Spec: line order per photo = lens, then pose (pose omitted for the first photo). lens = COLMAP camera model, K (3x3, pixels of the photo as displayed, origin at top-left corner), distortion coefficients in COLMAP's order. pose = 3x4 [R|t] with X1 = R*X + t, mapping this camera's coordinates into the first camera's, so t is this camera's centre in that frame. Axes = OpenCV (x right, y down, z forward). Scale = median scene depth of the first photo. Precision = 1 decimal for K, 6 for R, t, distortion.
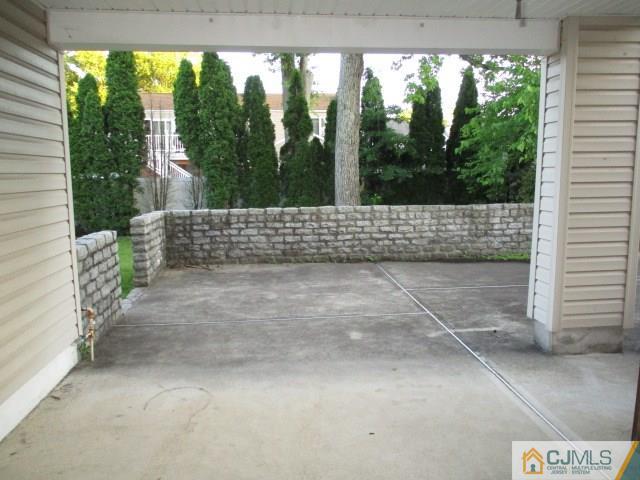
lens RADIAL K [[536.4, 0, 320.0], [0, 536.4, 240.0], [0, 0, 1]] dist [-0.012723, 0.002168]
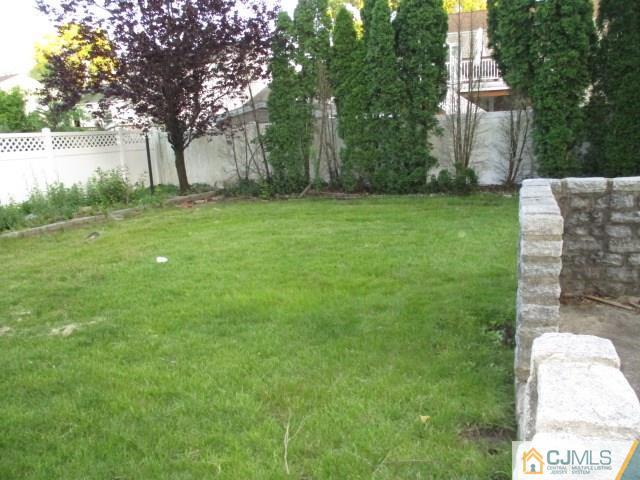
lens RADIAL K [[536.4, 0, 320.0], [0, 536.4, 240.0], [0, 0, 1]] dist [-0.012723, 0.002168]
pose [[0.887433, 0.065212, -0.456301, -0.137865], [-0.012866, 0.993060, 0.116900, -0.029952], [0.460757, -0.097870, 0.882113, 0.265797]]
